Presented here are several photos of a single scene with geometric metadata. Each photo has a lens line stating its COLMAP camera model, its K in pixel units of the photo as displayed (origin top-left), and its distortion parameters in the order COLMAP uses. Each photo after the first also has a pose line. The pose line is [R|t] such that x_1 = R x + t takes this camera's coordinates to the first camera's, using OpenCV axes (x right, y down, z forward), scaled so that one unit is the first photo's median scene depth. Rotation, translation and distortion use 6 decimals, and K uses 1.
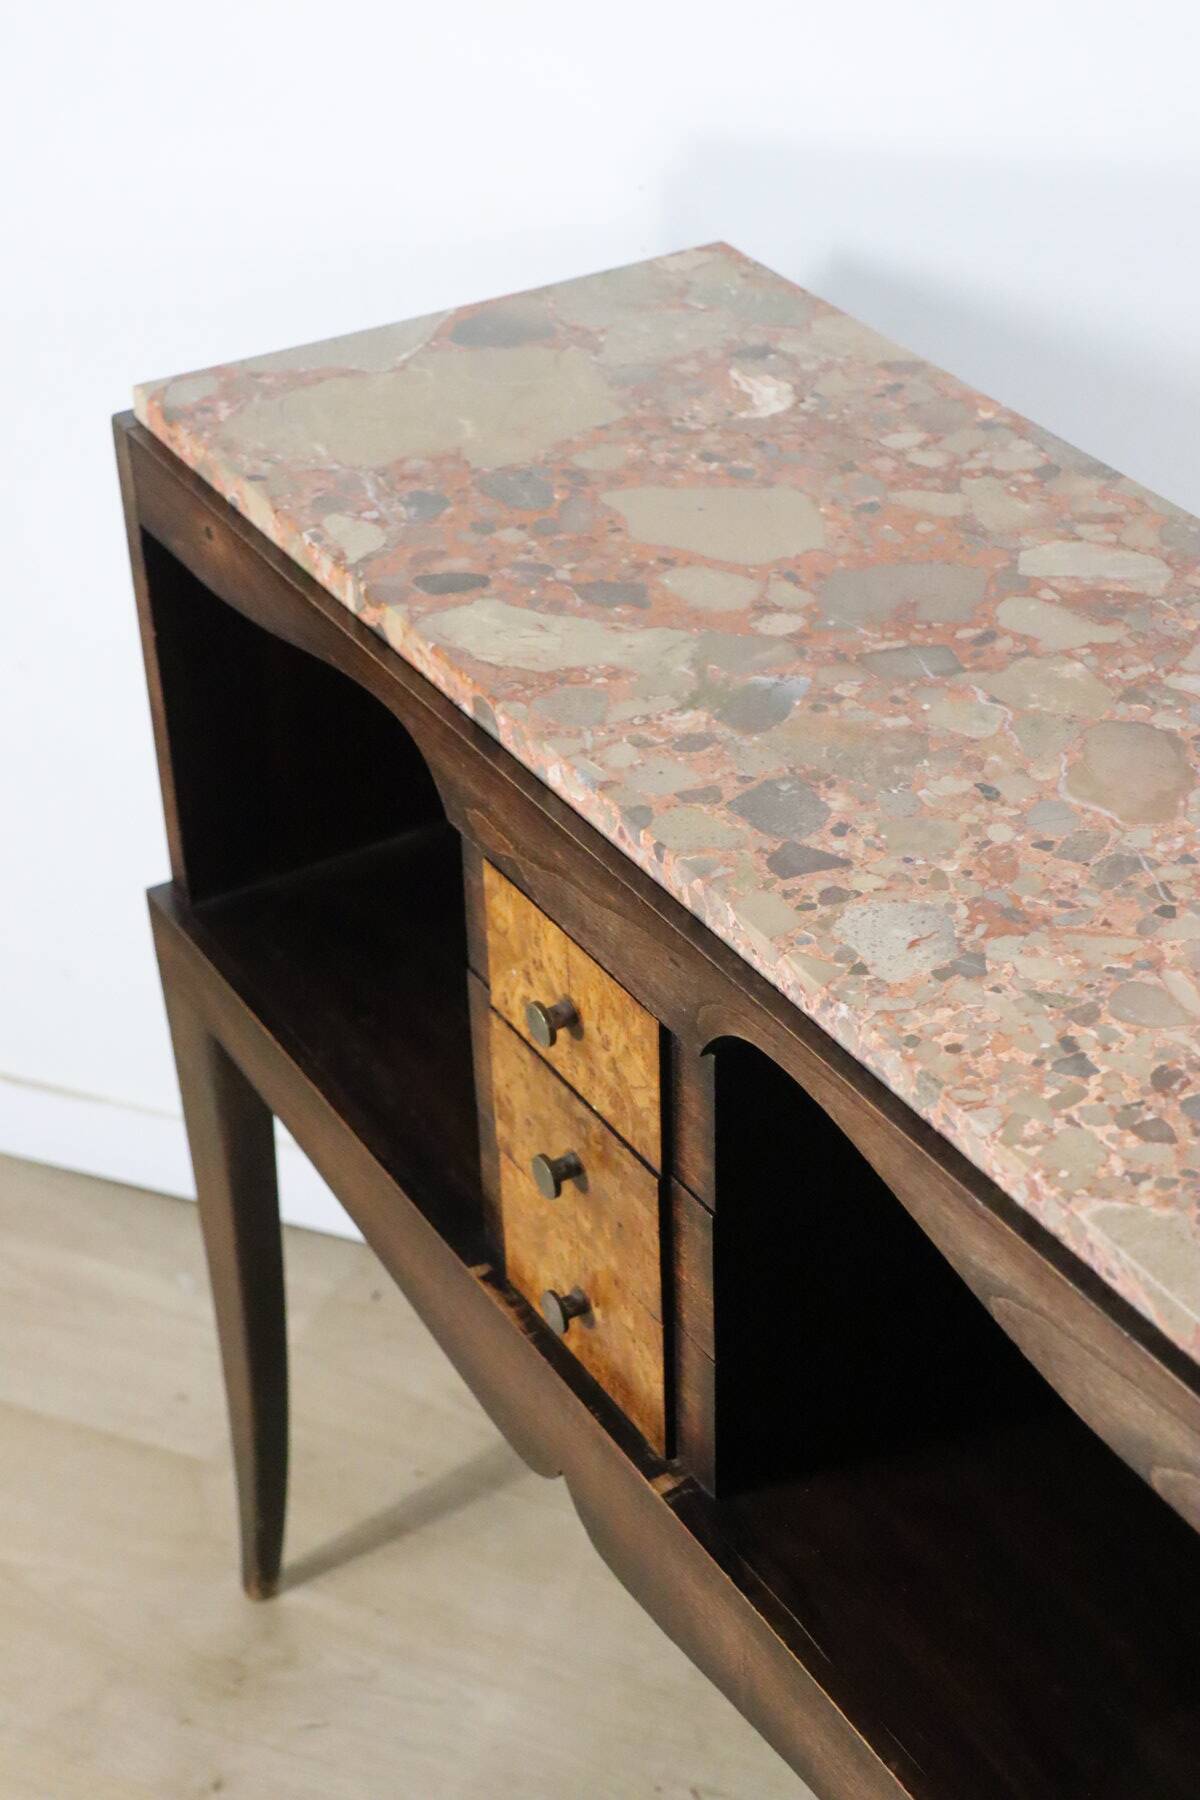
lens RADIAL K [[3054.7, 0, 602.5], [0, 3054.7, 911.9], [0, 0, 1]] dist [0.225841, 0.000000]
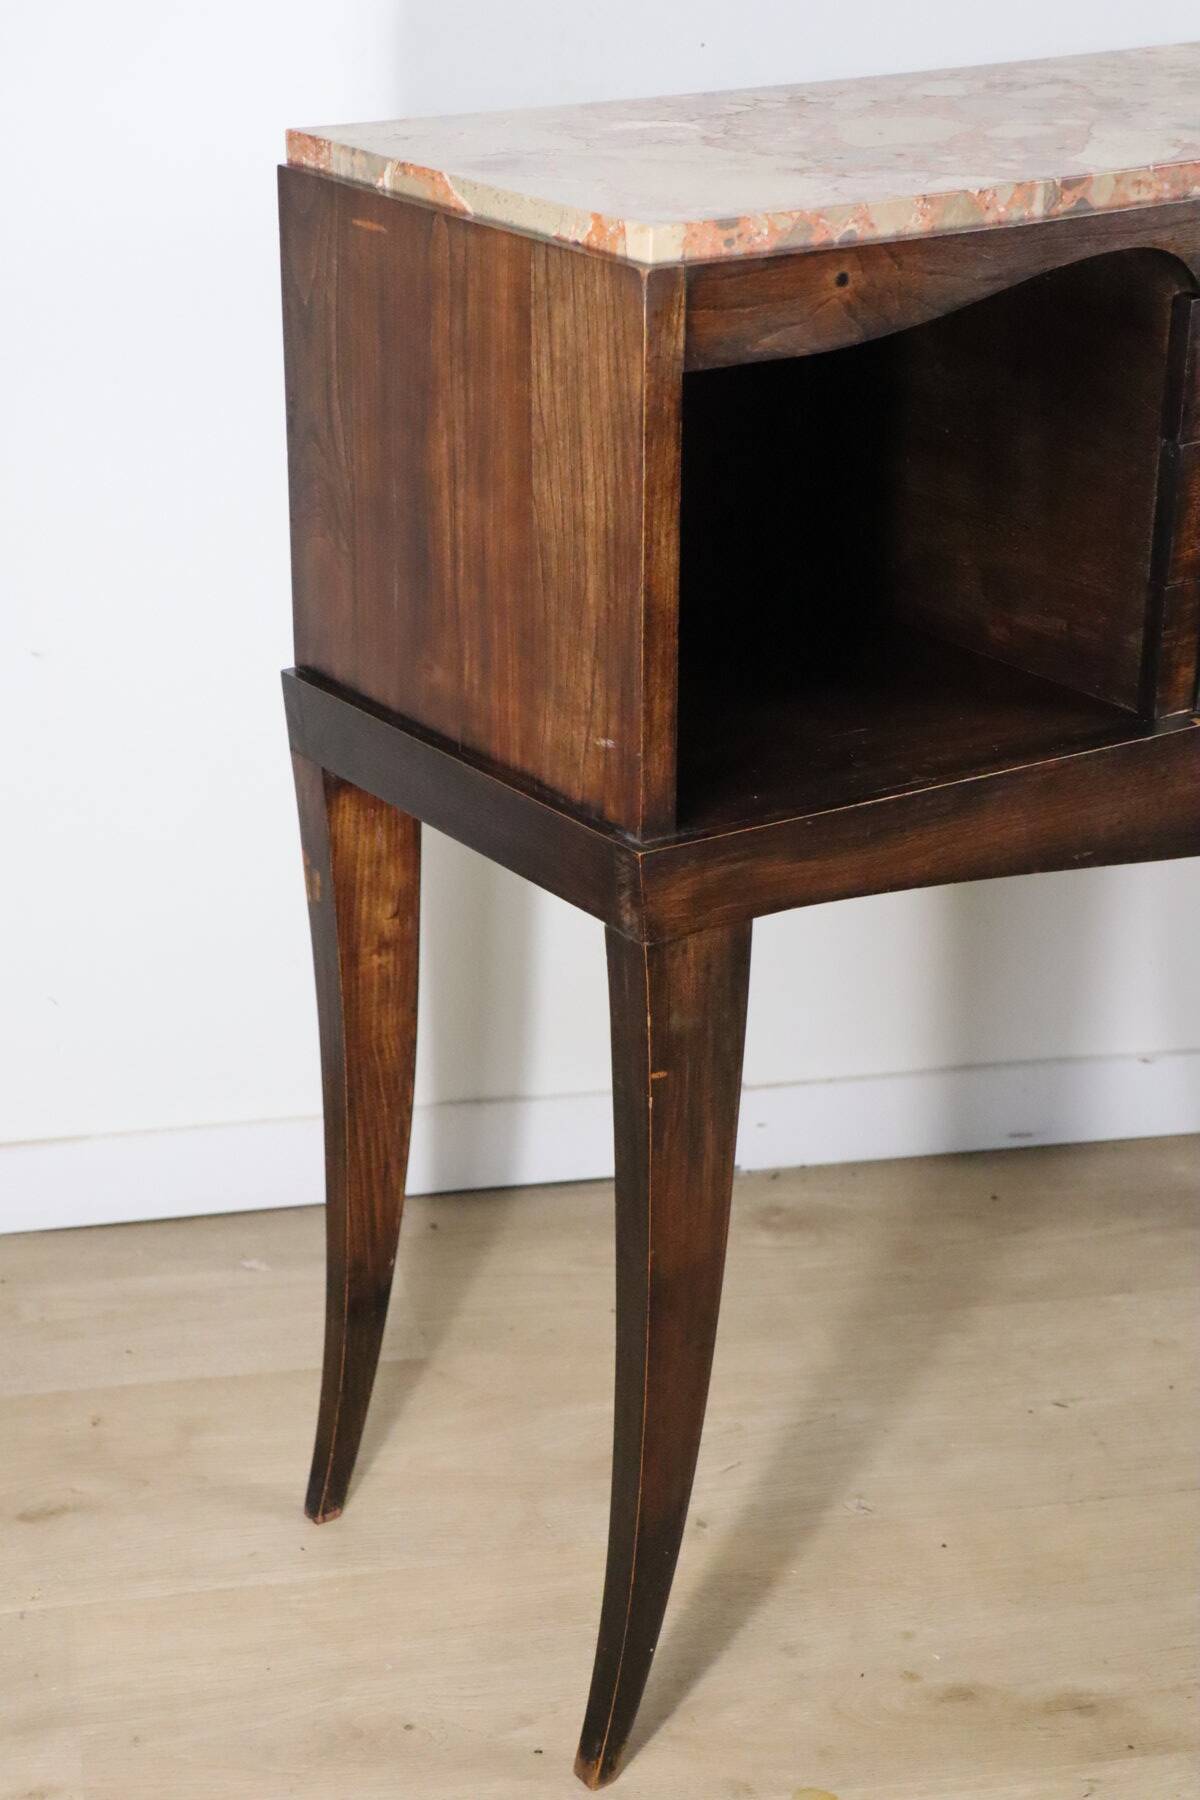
lens RADIAL K [[3173.2, 0, 606.8], [0, 3173.2, 913.2], [0, 0, 1]] dist [0.235685, 0.000000]
pose [[-0.070096, -0.351920, 0.933402, -1.349563], [0.548900, 0.767702, 0.330668, -0.405485], [-0.832943, 0.535523, 0.139356, 1.177822]]
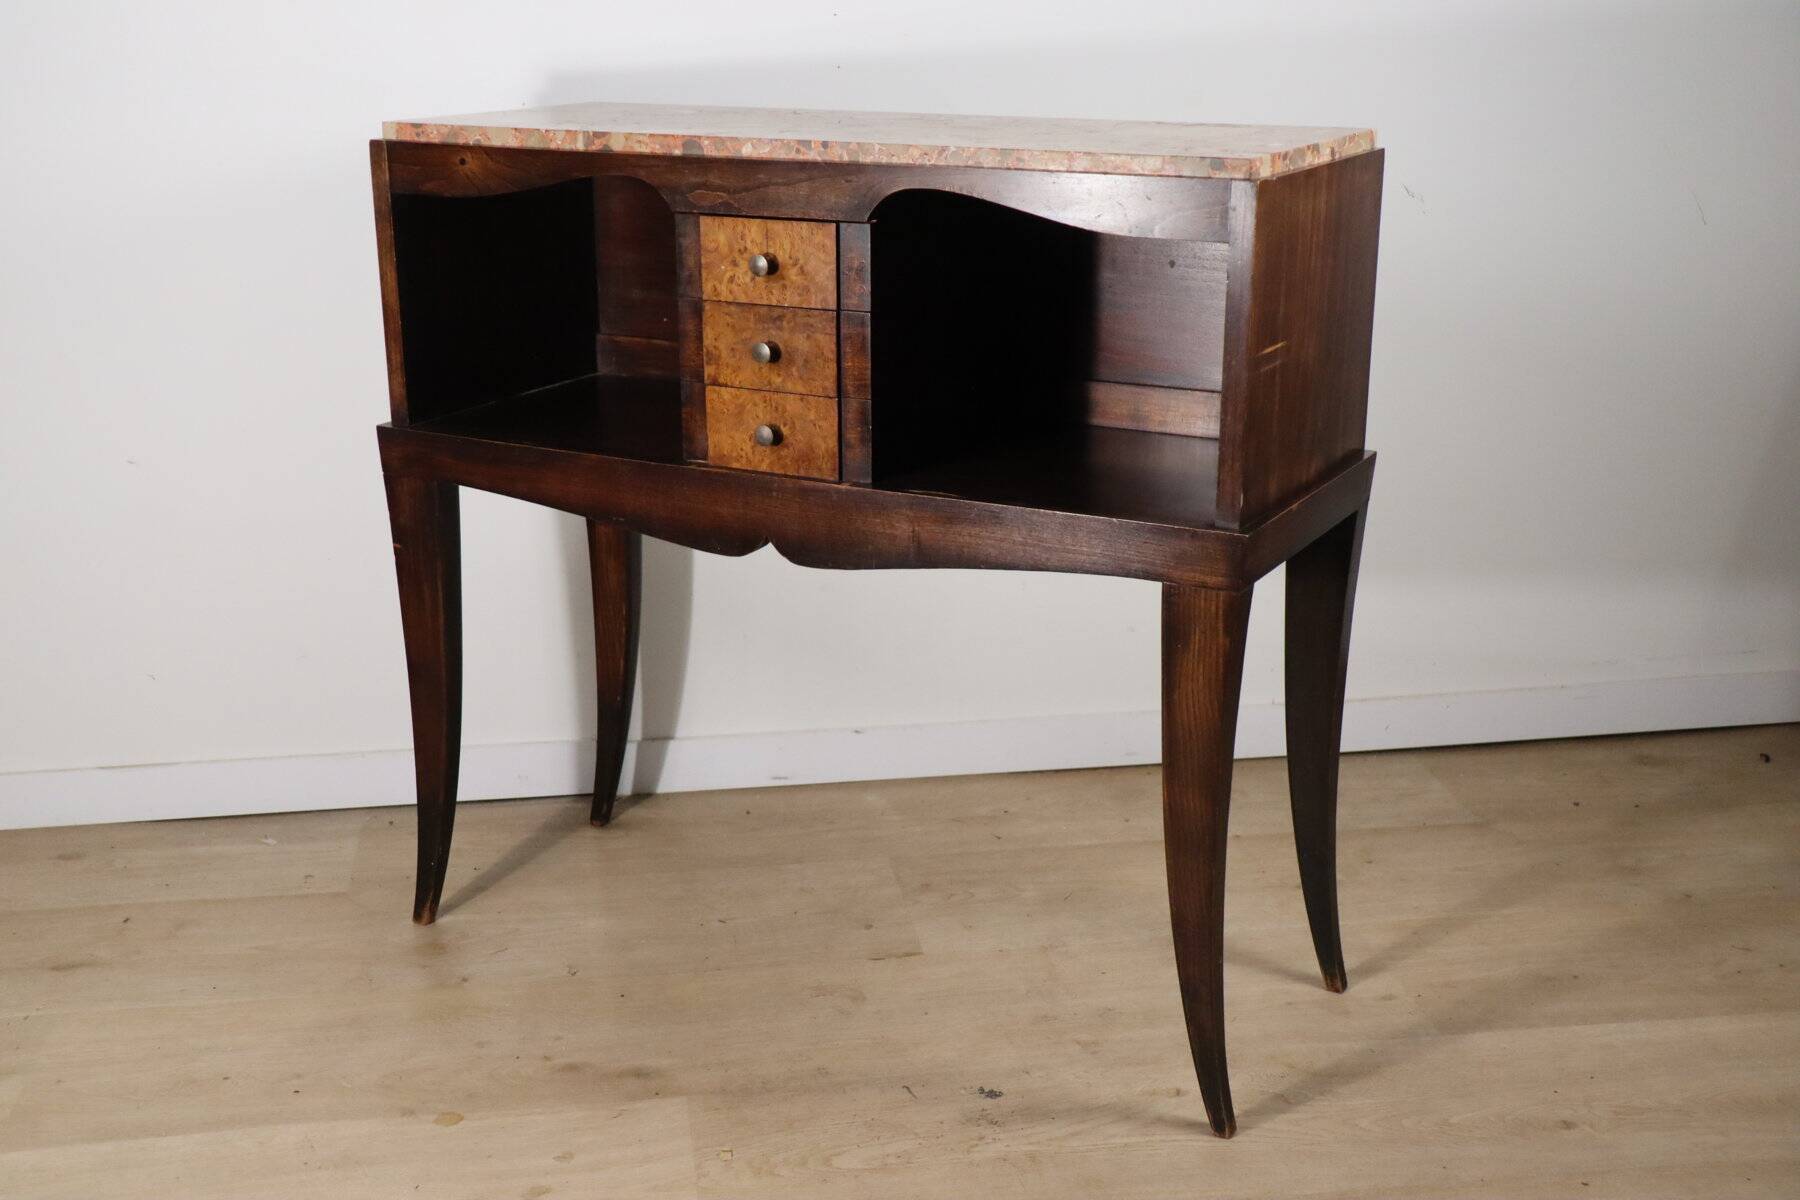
lens RADIAL K [[2146.1, 0, 900.1], [0, 2146.1, 610.9], [0, 0, 1]] dist [0.029388, 0.000000]
pose [[0.854242, -0.129999, 0.503360, -0.719248], [0.274750, 0.934860, -0.224834, 0.623473], [-0.441342, 0.330360, 0.834313, -0.228965]]
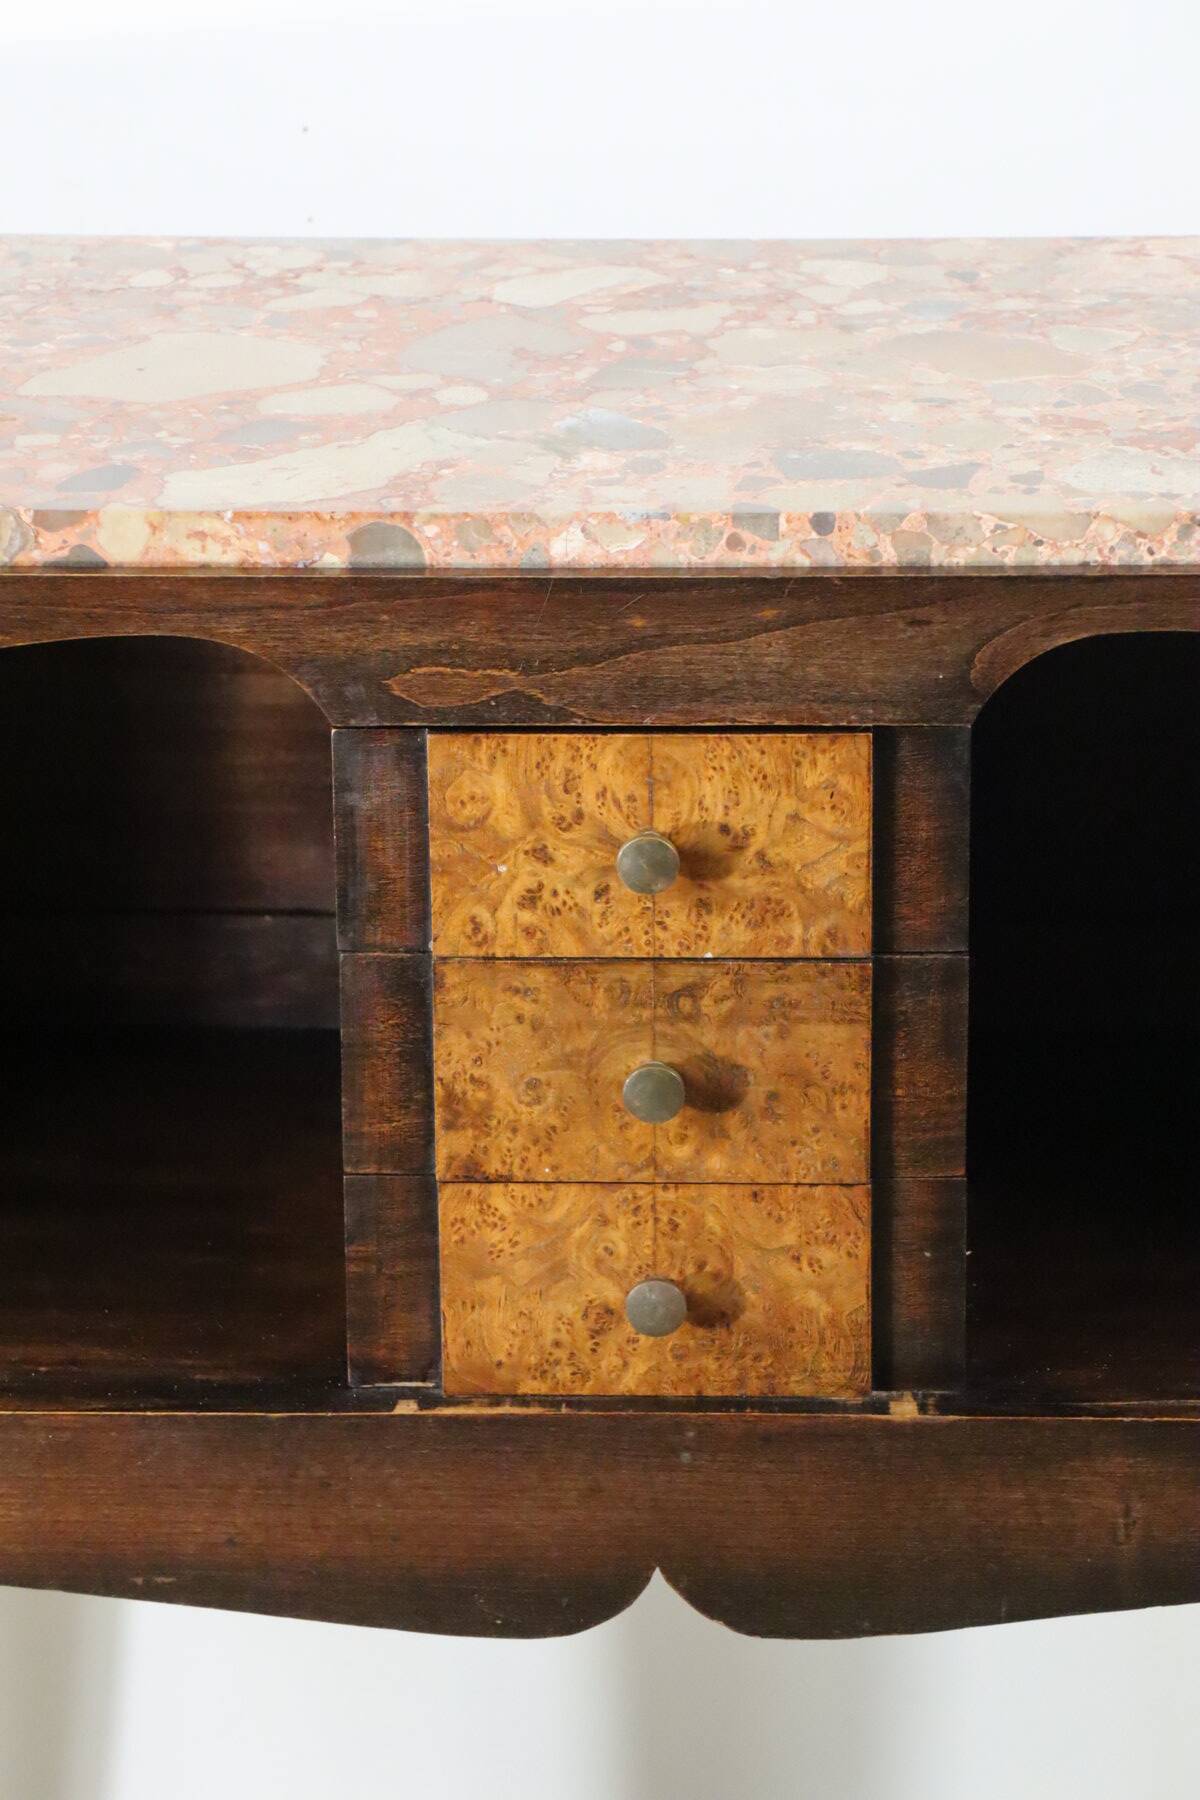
lens RADIAL K [[6198.8, 0, 615.3], [0, 6198.8, 945.9], [0, 0, 1]] dist [0.703309, 0.000000]
pose [[0.538203, -0.280753, 0.794680, -1.255713], [0.466475, 0.884528, -0.003429, 0.055530], [-0.701953, 0.372544, 0.607020, 0.058070]]
